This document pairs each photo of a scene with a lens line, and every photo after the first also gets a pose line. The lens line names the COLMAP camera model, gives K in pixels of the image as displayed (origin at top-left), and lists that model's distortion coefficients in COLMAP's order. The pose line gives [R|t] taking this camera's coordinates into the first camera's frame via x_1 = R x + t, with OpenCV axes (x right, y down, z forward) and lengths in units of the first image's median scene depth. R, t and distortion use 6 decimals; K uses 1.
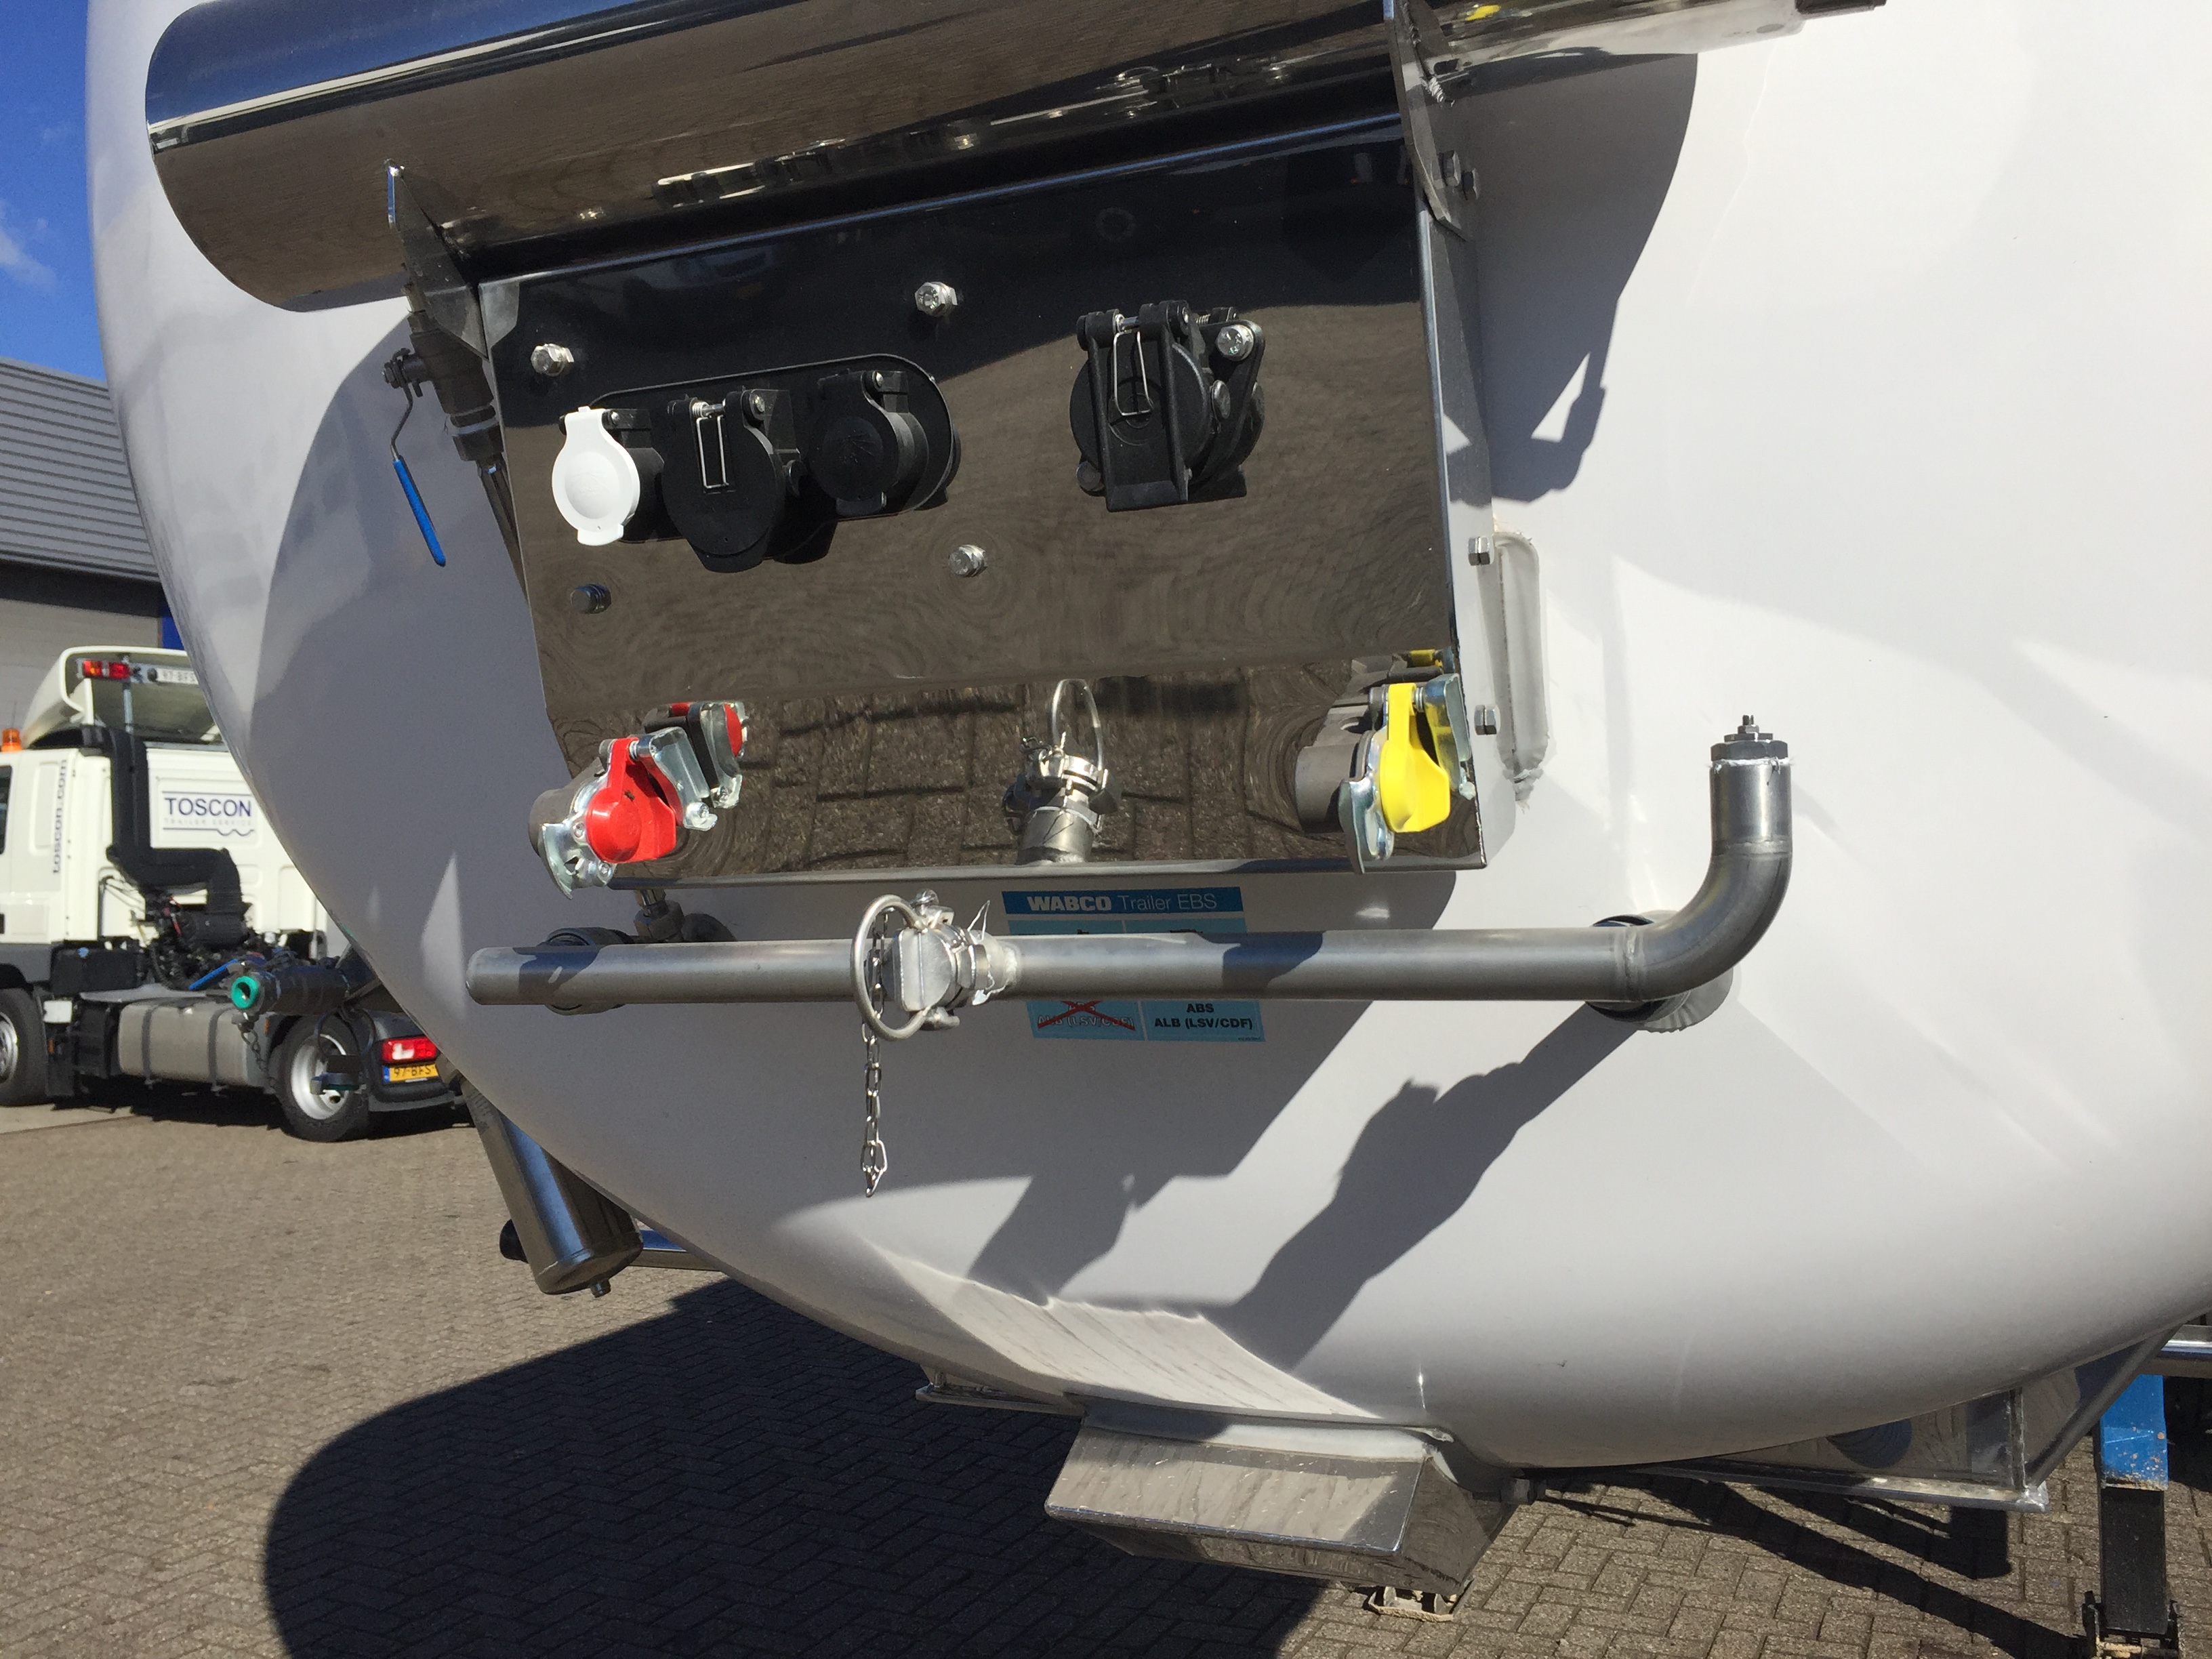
lens RADIAL K [[1893.6, 0, 1100.2], [0, 1893.6, 815.1], [0, 0, 1]] dist [0.077345, -0.097415]
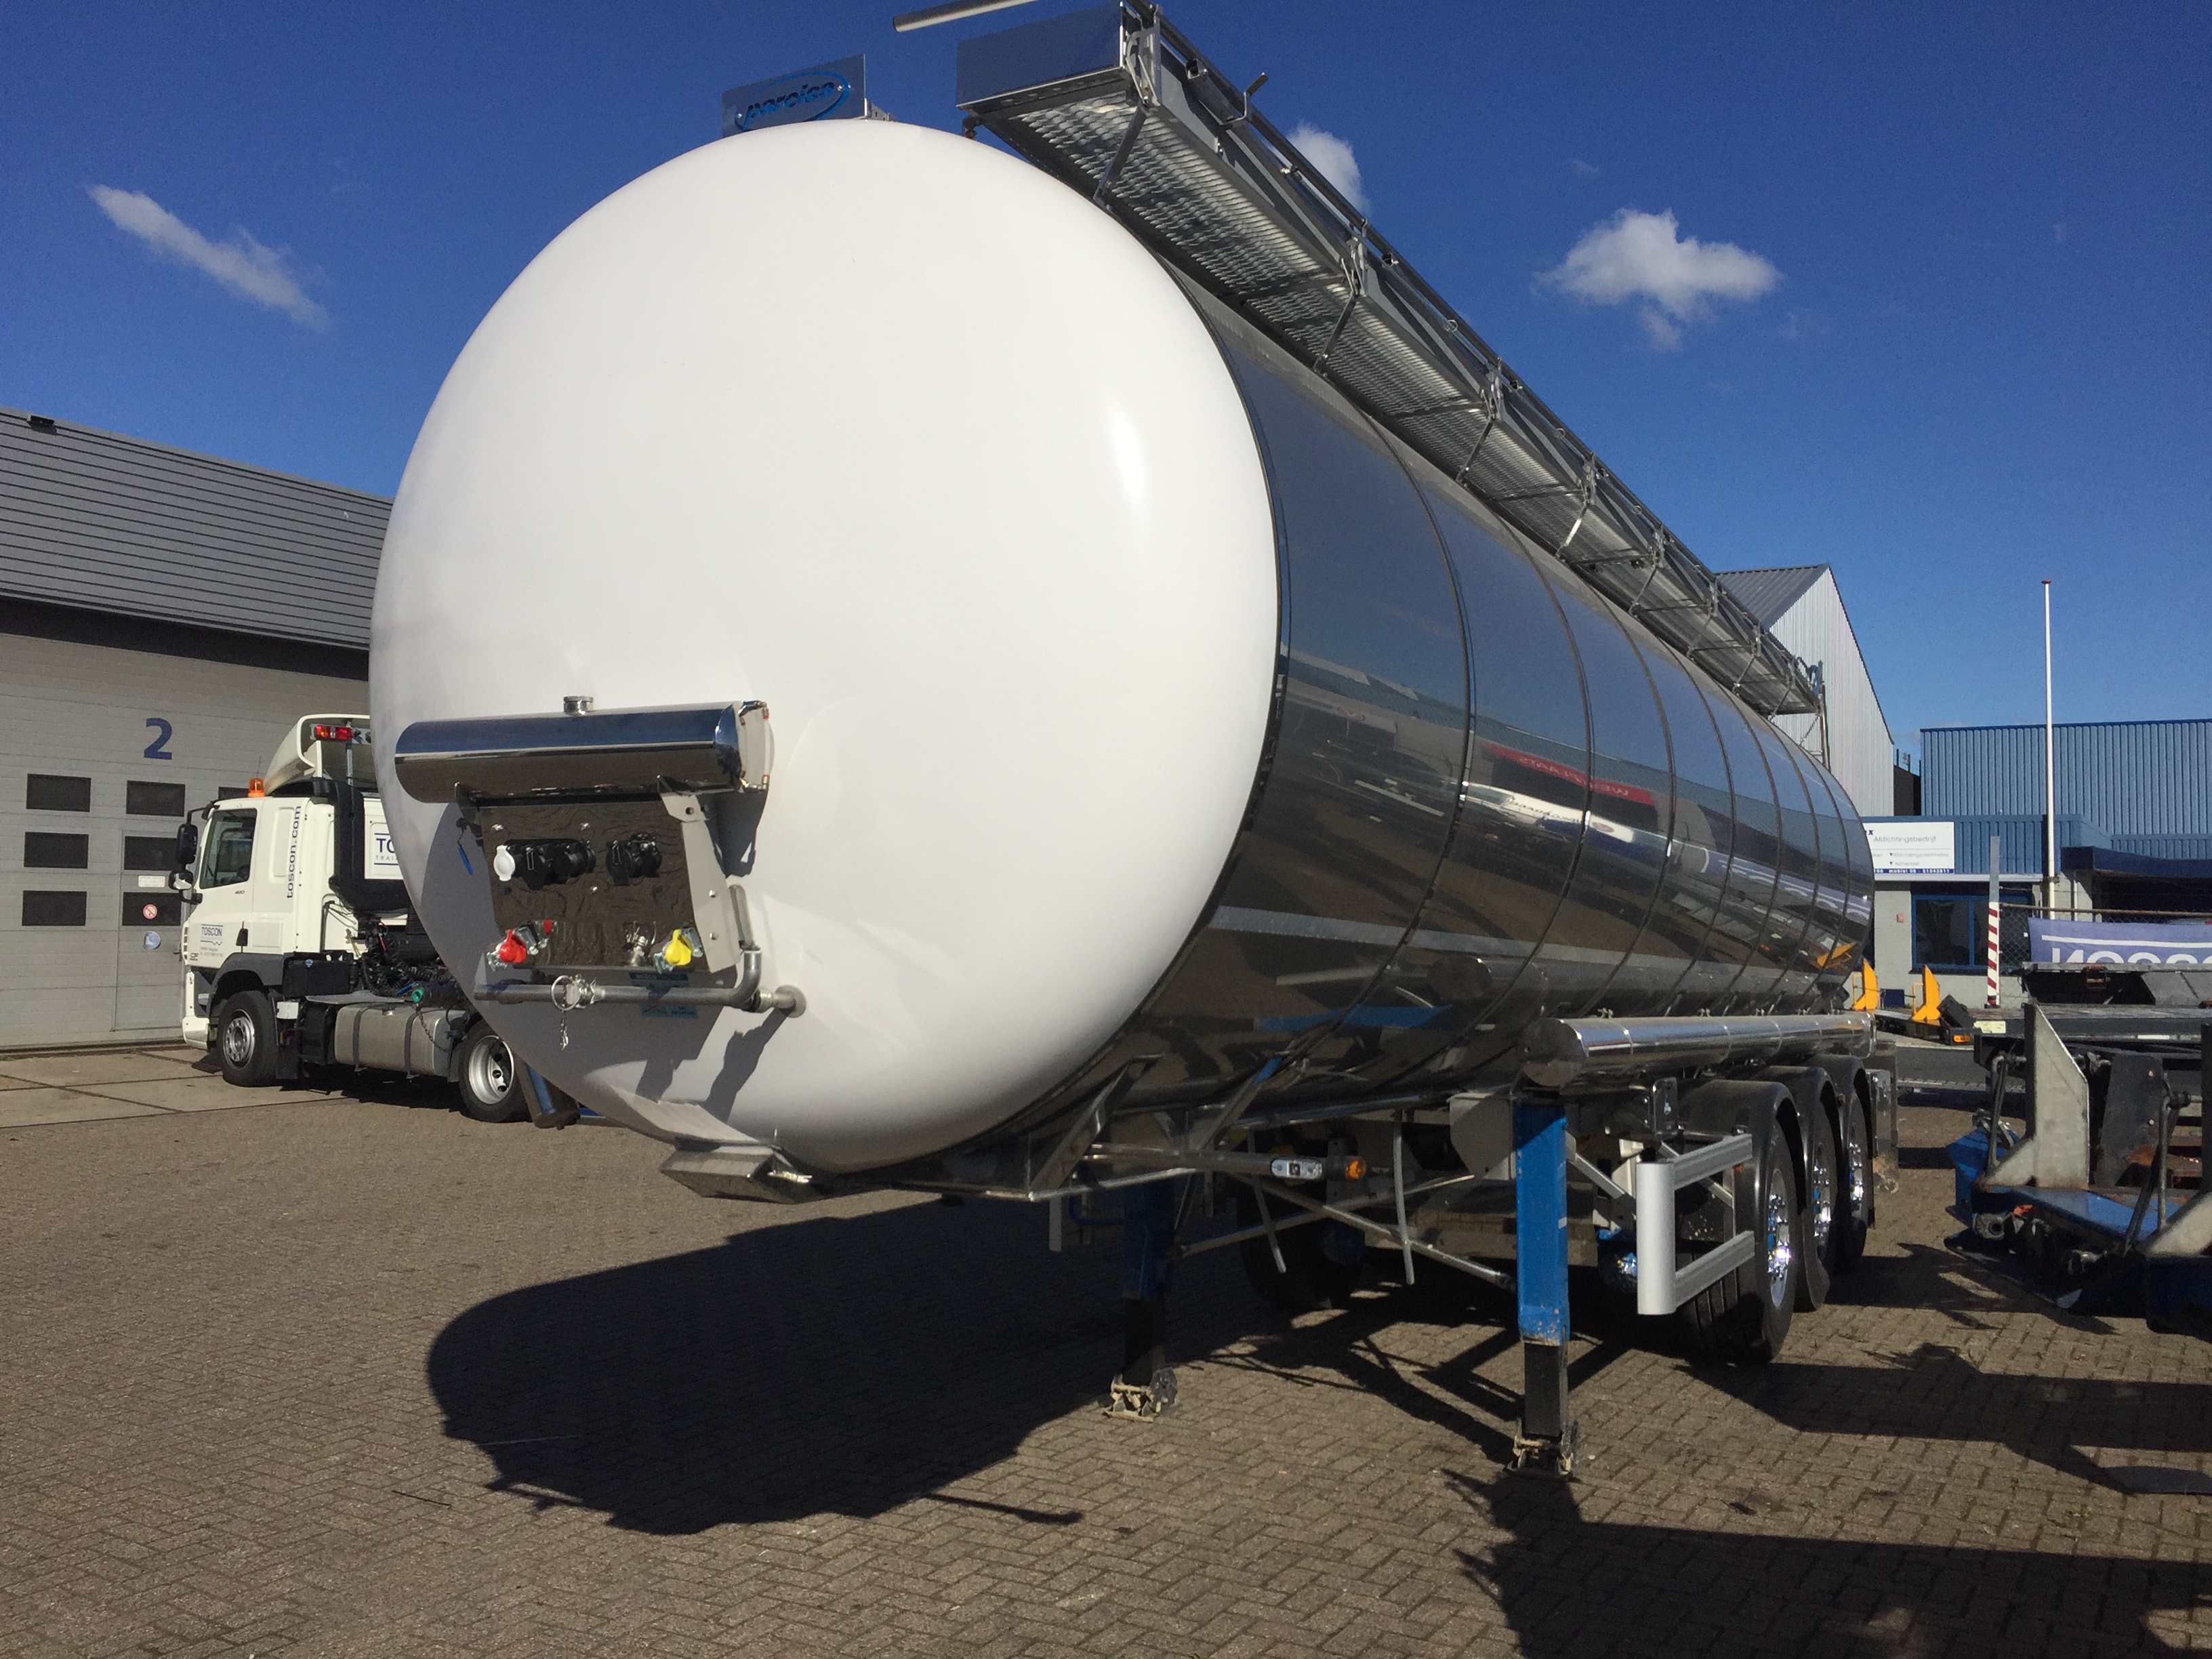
lens RADIAL K [[1951.8, 0, 1106.4], [0, 1951.8, 840.8], [0, 0, 1]] dist [0.068337, -0.004957]
pose [[0.994994, 0.027115, -0.096186, 0.107278], [-0.027407, 0.999623, -0.001718, -0.020209], [0.096103, 0.004346, 0.995362, -0.229111]]
